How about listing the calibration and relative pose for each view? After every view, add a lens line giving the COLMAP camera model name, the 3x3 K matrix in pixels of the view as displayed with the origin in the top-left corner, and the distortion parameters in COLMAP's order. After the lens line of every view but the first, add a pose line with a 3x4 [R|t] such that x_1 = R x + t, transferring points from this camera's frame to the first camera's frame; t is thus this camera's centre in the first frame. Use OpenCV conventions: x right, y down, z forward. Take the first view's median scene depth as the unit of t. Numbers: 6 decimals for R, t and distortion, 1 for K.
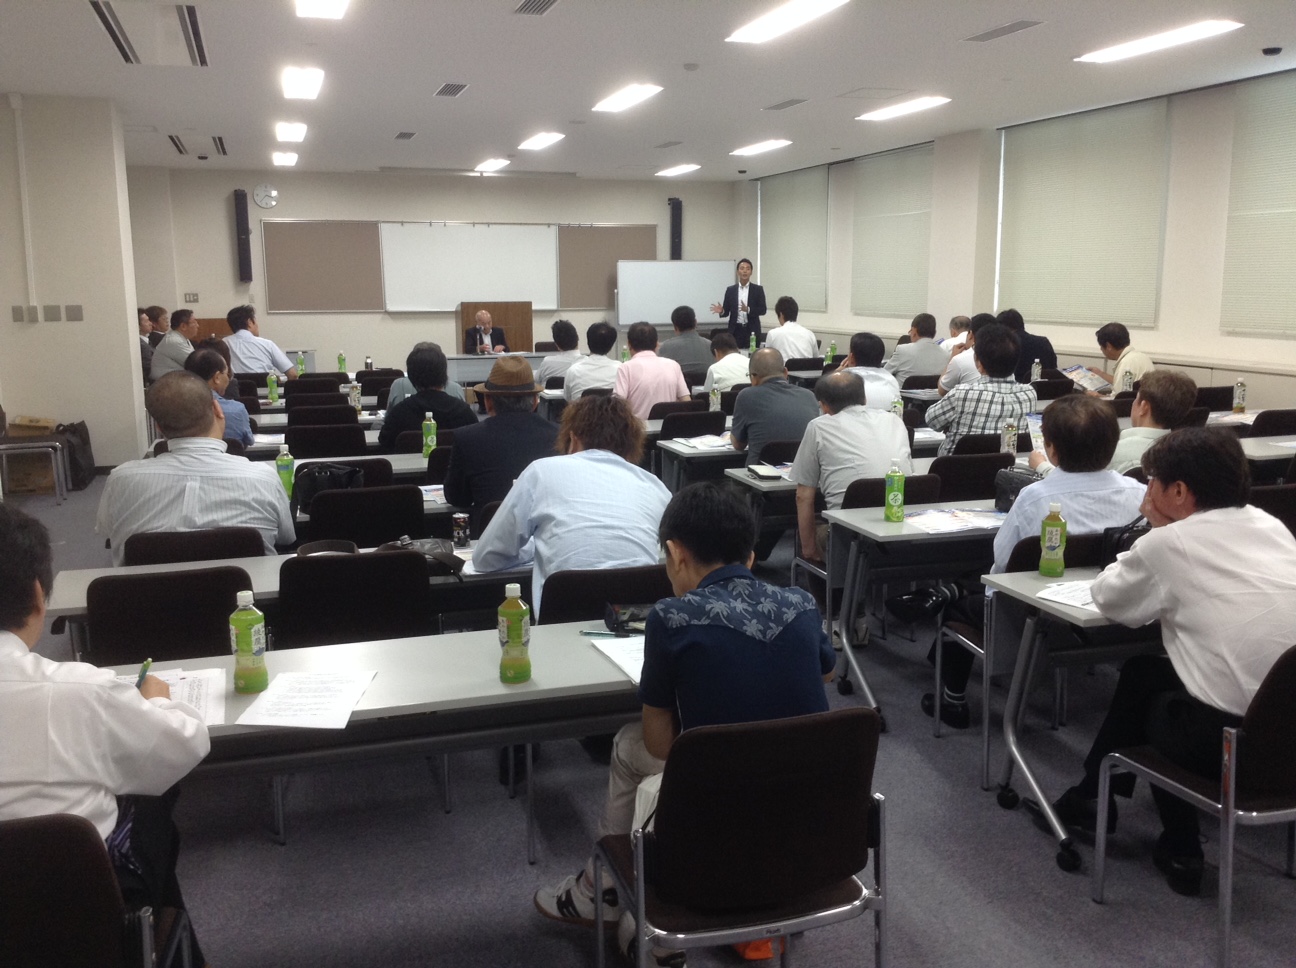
lens RADIAL K [[1233.6, 0, 648.7], [0, 1233.6, 484.4], [0, 0, 1]] dist [0.014210, 0.000000]
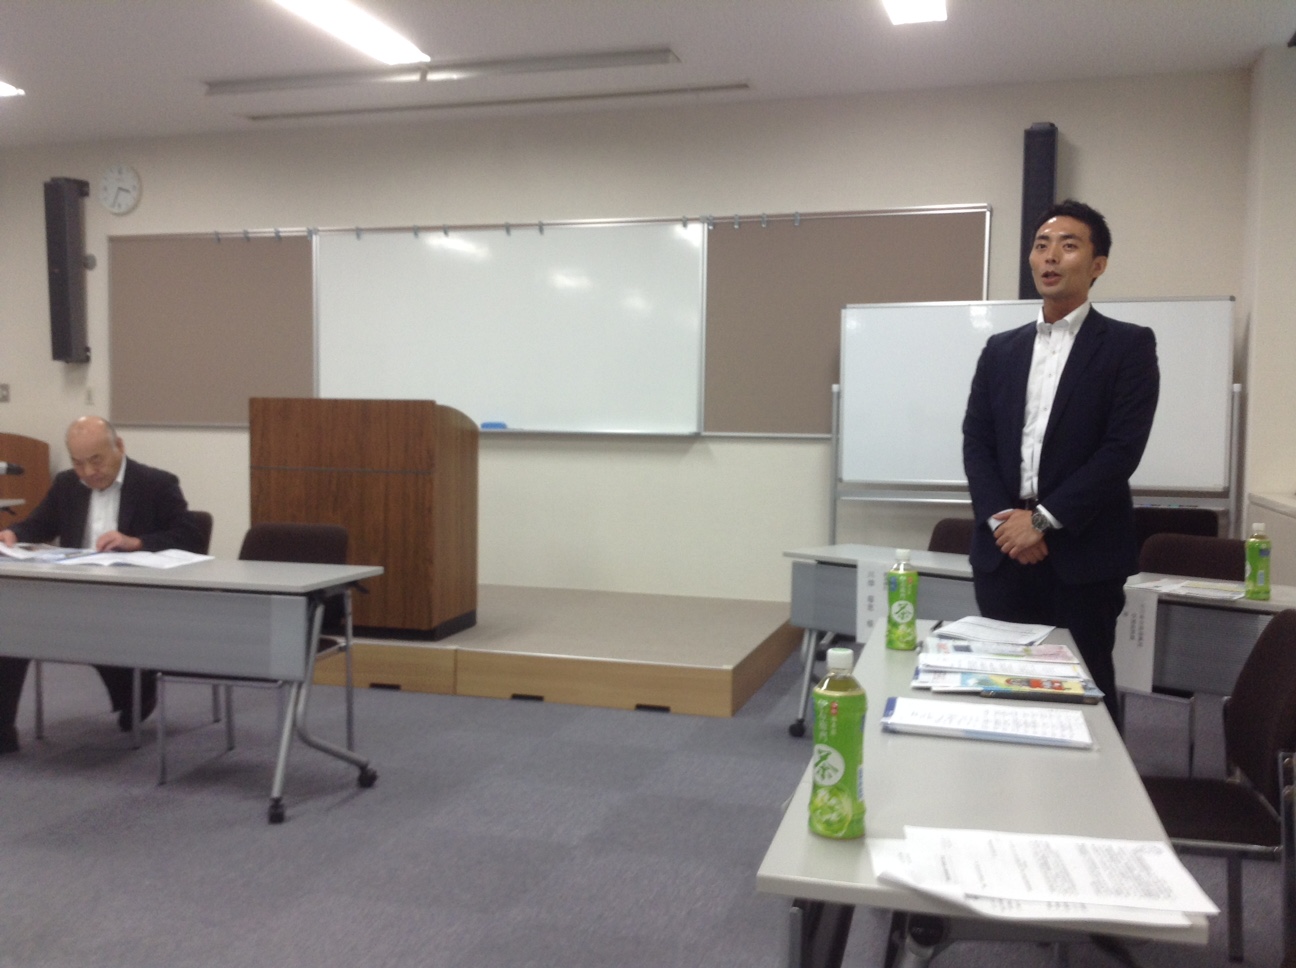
lens RADIAL K [[1233.6, 0, 647.9], [0, 1233.6, 485.2], [0, 0, 1]] dist [0.014210, 0.000000]
pose [[0.863590, 0.044751, -0.502205, 0.112478], [-0.102497, 0.990837, -0.087961, -0.096581], [0.493667, 0.127437, 0.860263, 0.703177]]
